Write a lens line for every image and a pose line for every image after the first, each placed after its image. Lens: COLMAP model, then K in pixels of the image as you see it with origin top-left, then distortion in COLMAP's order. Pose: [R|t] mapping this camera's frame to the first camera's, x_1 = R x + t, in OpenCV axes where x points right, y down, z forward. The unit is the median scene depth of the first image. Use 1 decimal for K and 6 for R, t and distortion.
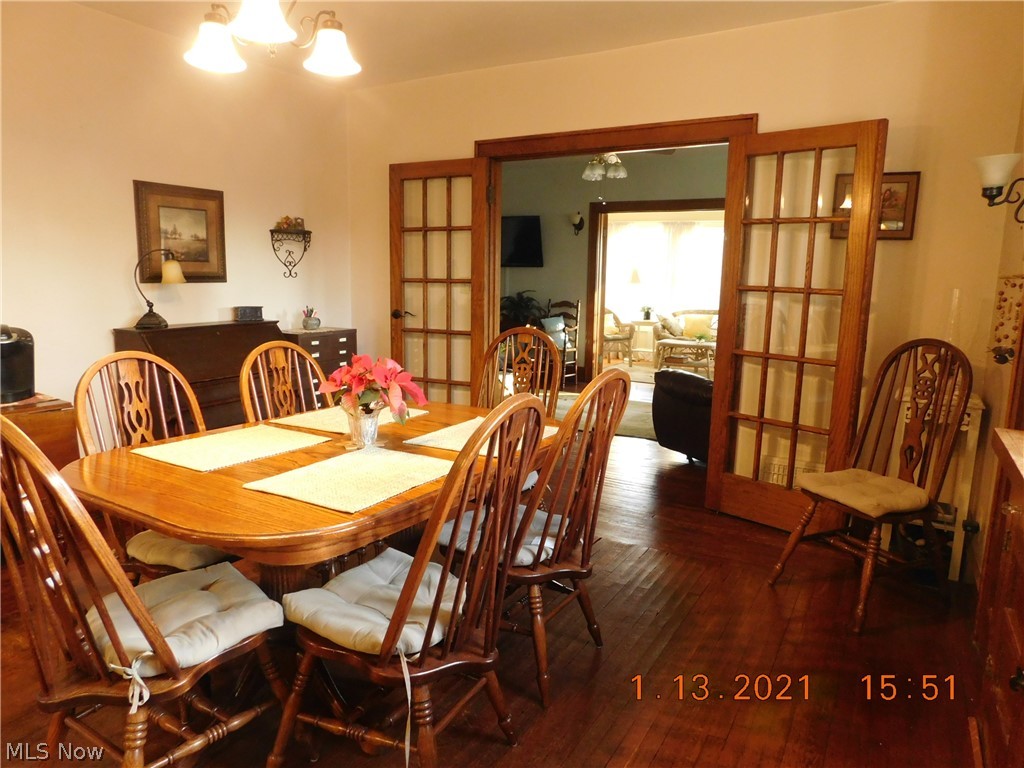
lens RADIAL K [[673.2, 0, 510.0], [0, 673.2, 387.0], [0, 0, 1]] dist [-0.064384, 0.043571]
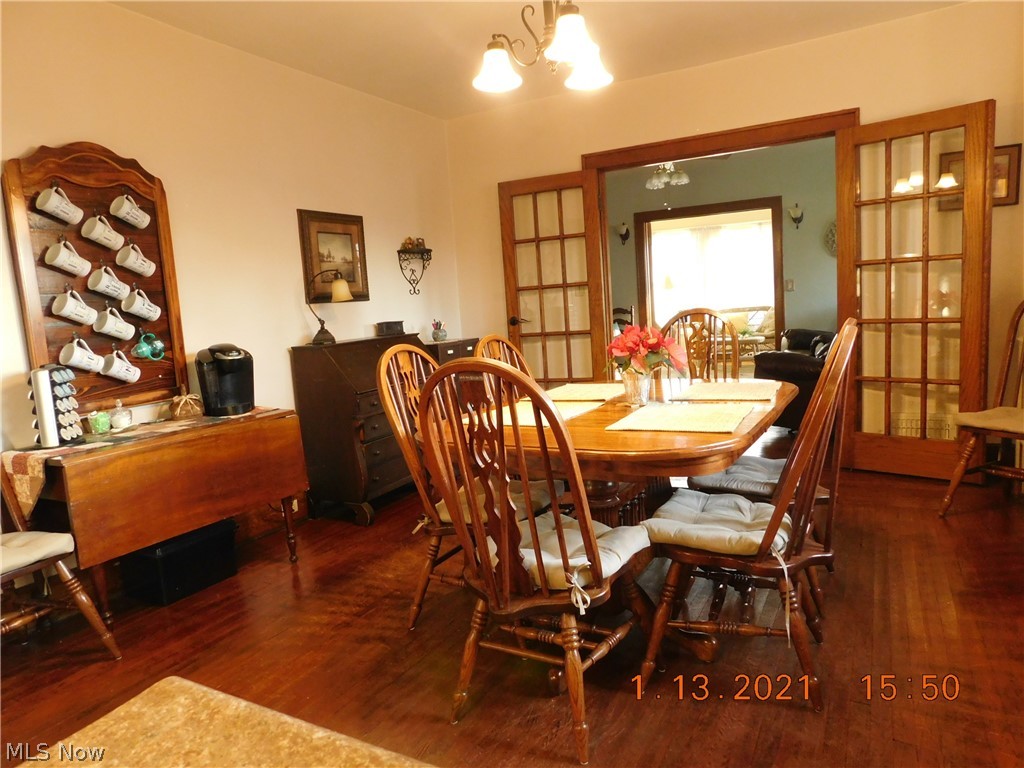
lens RADIAL K [[673.2, 0, 509.7], [0, 673.2, 386.8], [0, 0, 1]] dist [-0.064384, 0.043571]
pose [[0.995909, -0.087289, 0.023372, -0.246657], [0.088194, 0.995258, -0.041018, 0.045448], [-0.019681, 0.042911, 0.998885, -0.074585]]
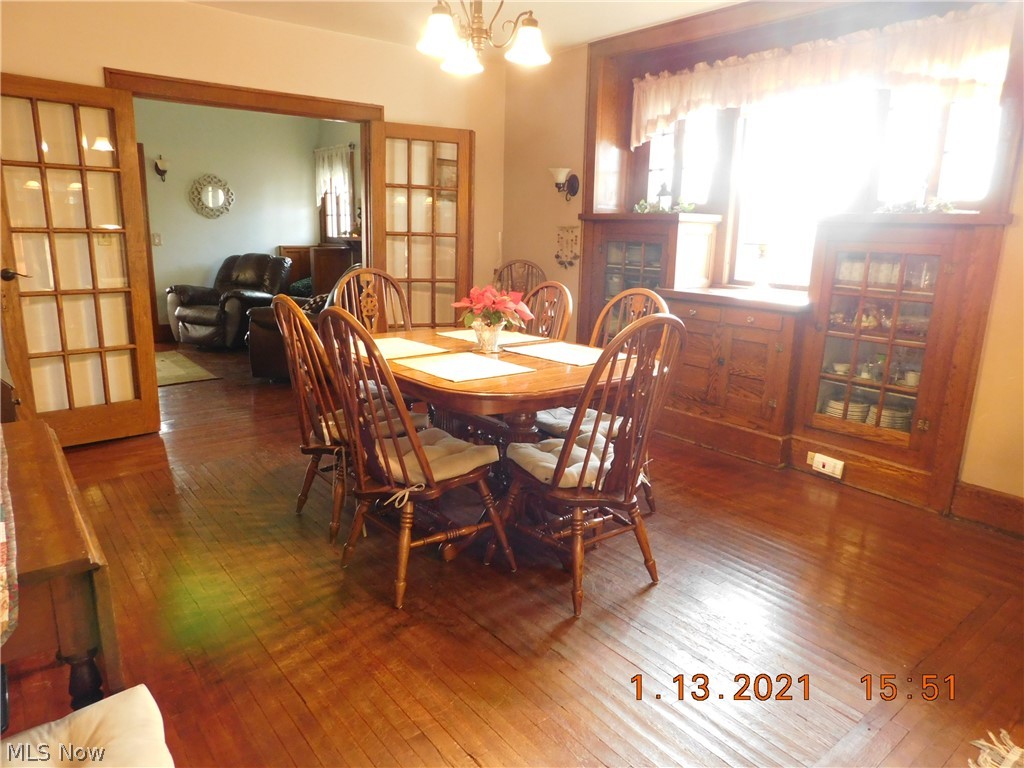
lens RADIAL K [[673.2, 0, 507.7], [0, 673.2, 378.2], [0, 0, 1]] dist [-0.064384, 0.043571]
pose [[0.358736, -0.194075, 0.913041, -0.787011], [0.150924, 0.977336, 0.148443, -0.022230], [-0.921157, 0.084548, 0.379896, 0.243264]]
